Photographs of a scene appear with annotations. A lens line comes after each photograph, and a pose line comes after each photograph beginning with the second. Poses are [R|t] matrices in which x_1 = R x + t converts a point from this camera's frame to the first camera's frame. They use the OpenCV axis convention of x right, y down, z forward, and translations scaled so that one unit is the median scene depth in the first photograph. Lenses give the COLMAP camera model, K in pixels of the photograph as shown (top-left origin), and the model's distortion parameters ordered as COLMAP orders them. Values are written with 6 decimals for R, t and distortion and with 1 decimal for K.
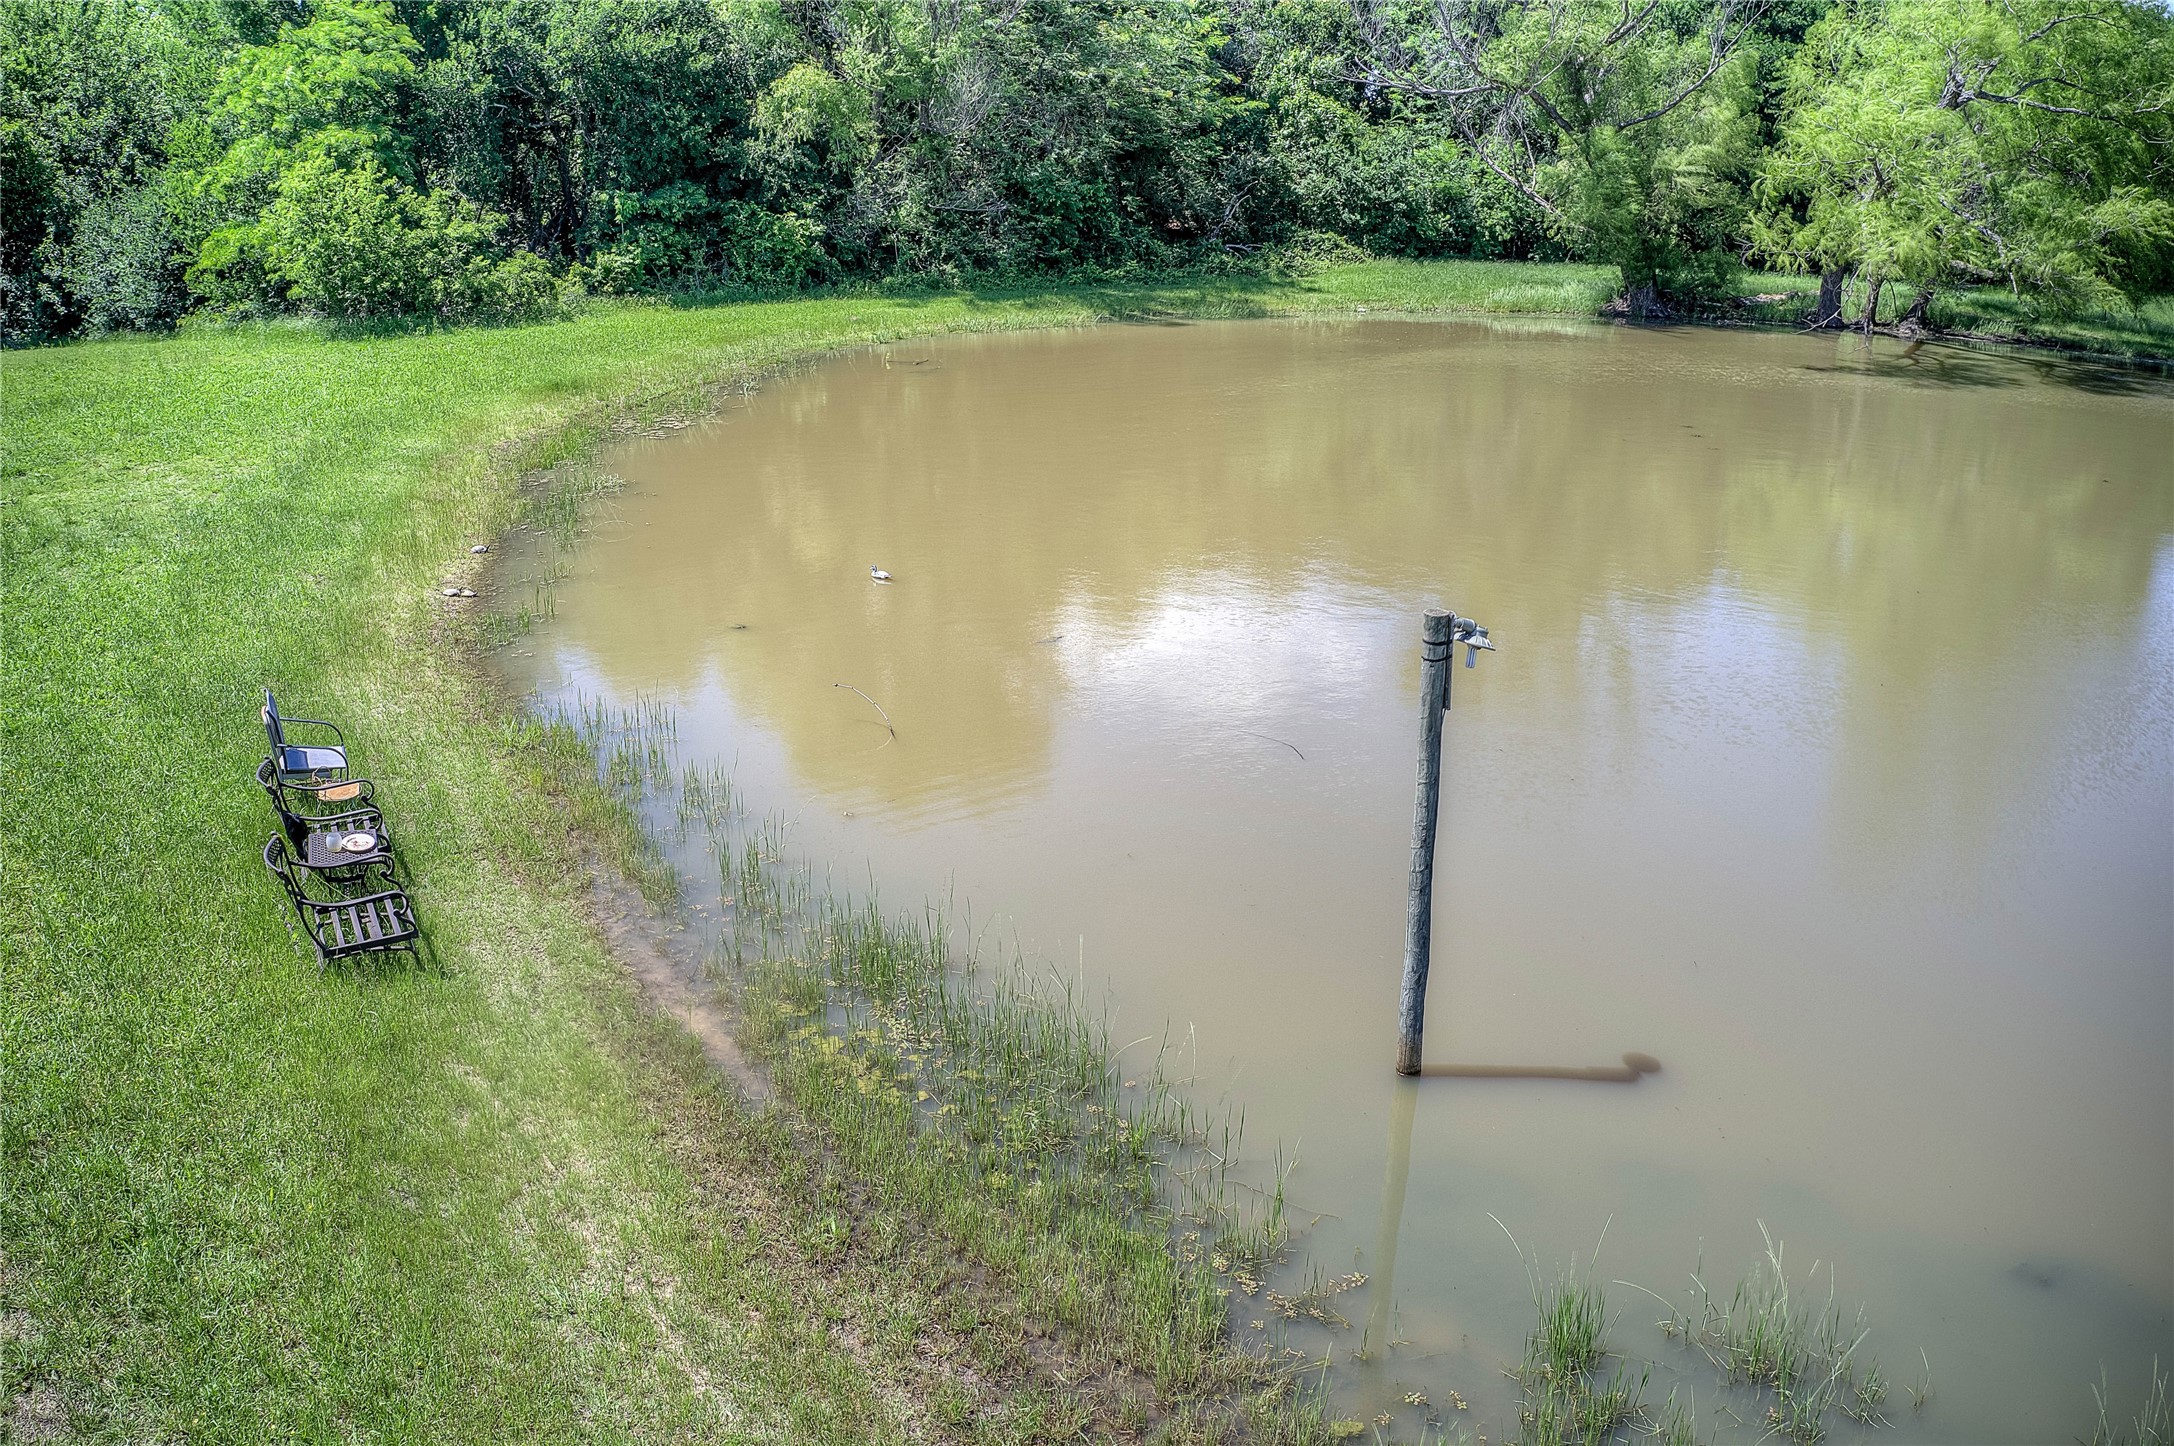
lens RADIAL K [[1717.5, 0, 1084.2], [0, 1717.5, 720.5], [0, 0, 1]] dist [-0.186565, 0.030429]
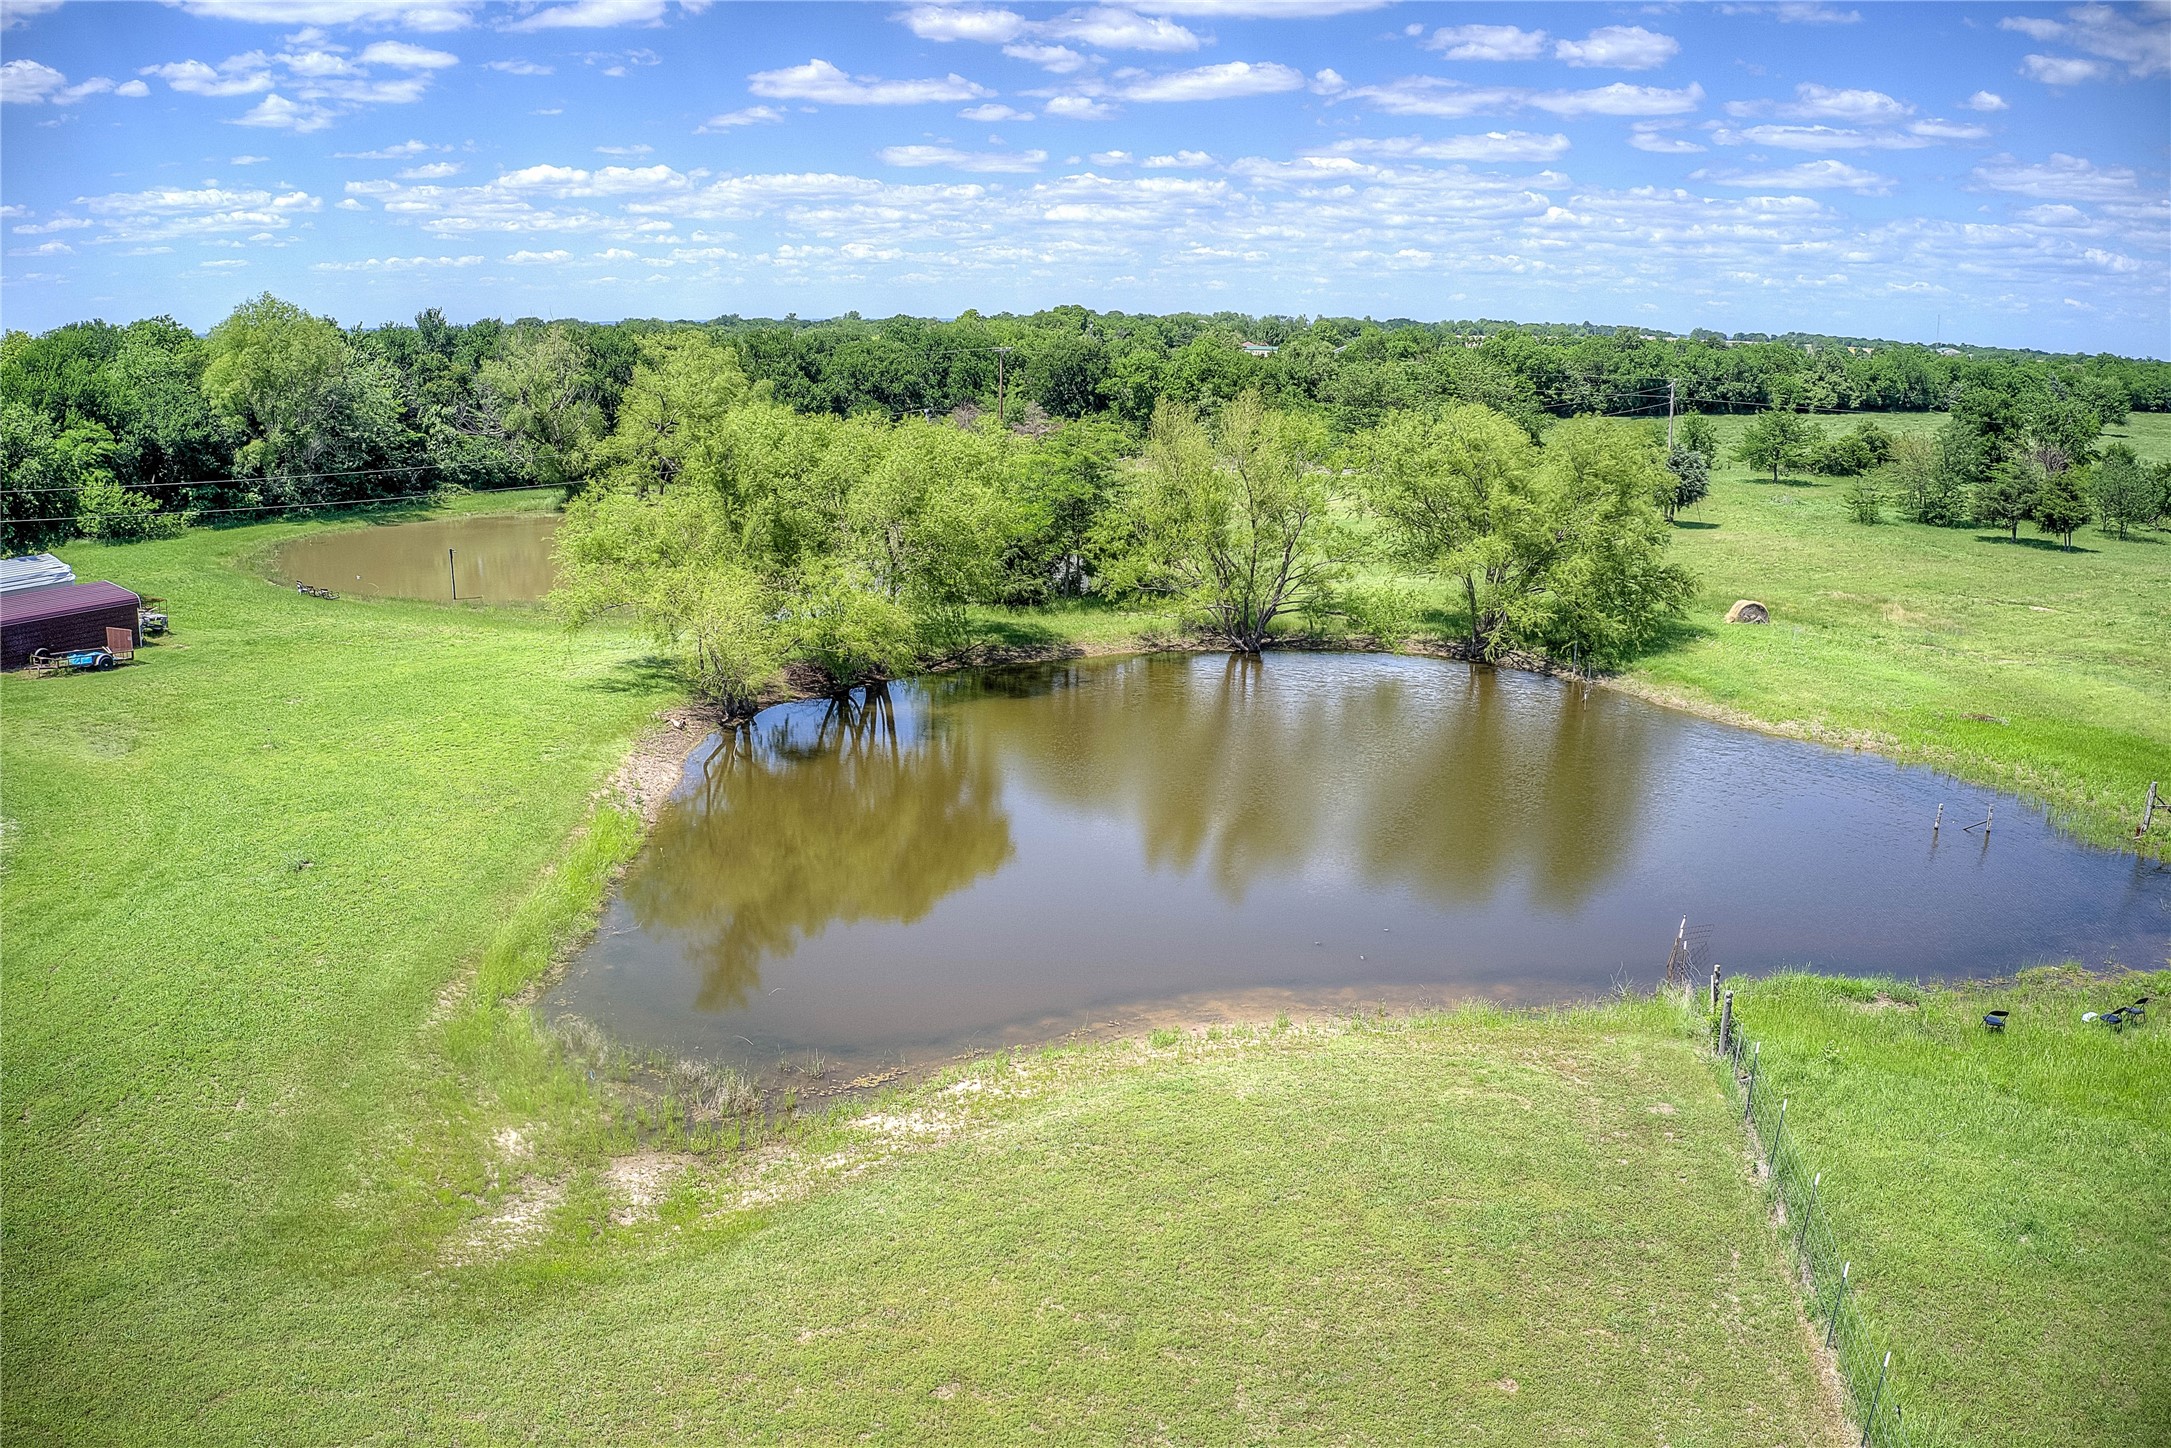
lens RADIAL K [[1715.2, 0, 1036.7], [0, 1715.2, 791.0], [0, 0, 1]] dist [-0.186565, 0.030429]
pose [[0.904433, -0.107852, 0.412759, -0.163297], [0.134868, 0.990180, -0.036792, 0.423289], [-0.404737, 0.088944, 0.910097, -1.793445]]
